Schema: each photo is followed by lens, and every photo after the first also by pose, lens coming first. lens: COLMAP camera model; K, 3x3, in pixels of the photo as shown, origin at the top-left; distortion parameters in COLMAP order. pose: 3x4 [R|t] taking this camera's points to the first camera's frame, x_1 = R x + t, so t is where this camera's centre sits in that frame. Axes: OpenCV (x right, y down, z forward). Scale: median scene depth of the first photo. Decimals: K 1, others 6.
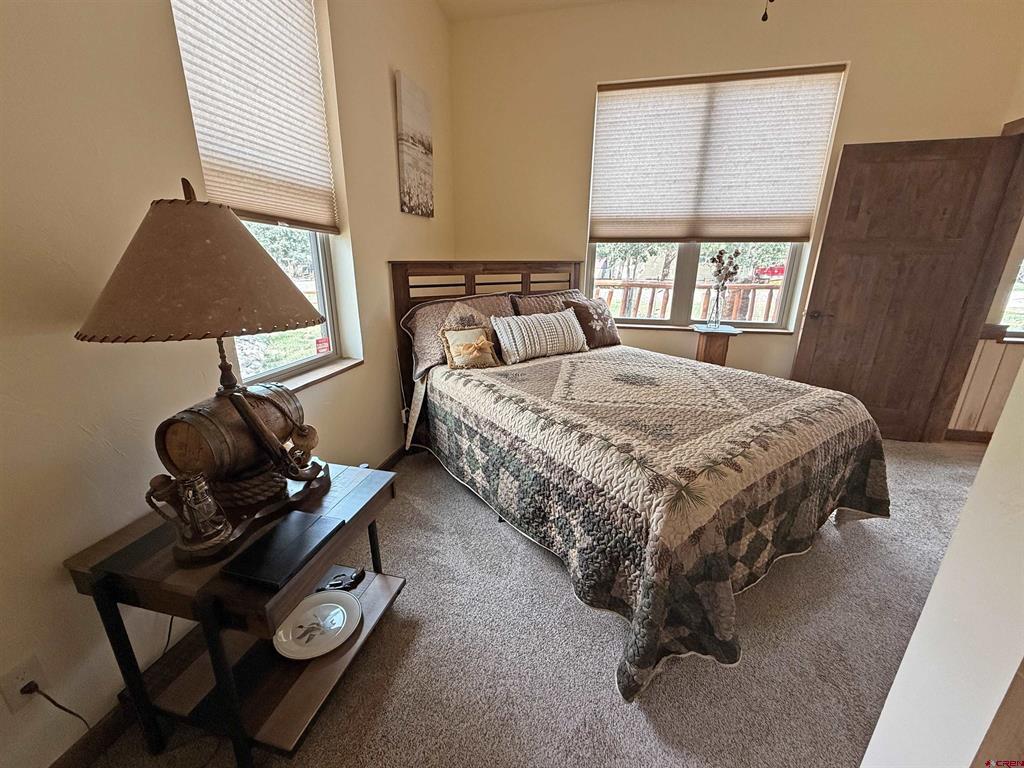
lens RADIAL K [[408.7, 0, 511.1], [0, 408.7, 380.3], [0, 0, 1]] dist [-0.001511, 0.000646]
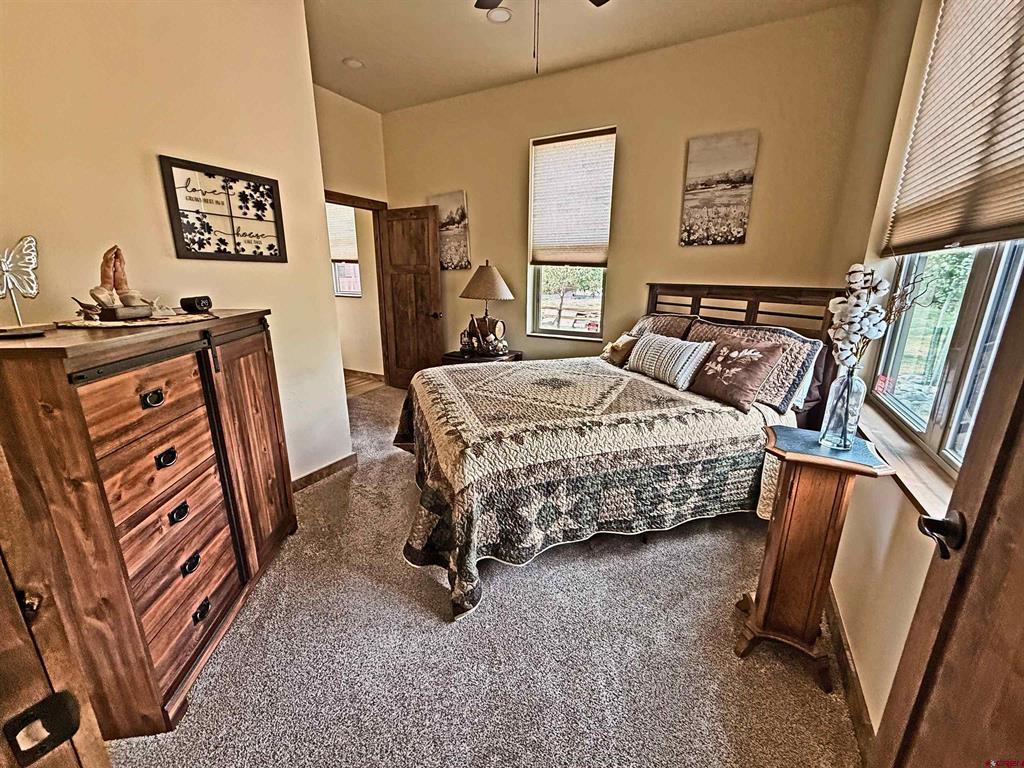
lens RADIAL K [[408.7, 0, 512.1], [0, 408.7, 384.3], [0, 0, 1]] dist [-0.001511, 0.000646]
pose [[-0.284516, 0.228731, -0.930985, 1.073135], [-0.299505, 0.901303, 0.312970, -0.243218], [0.910685, 0.367879, -0.187929, 0.846869]]
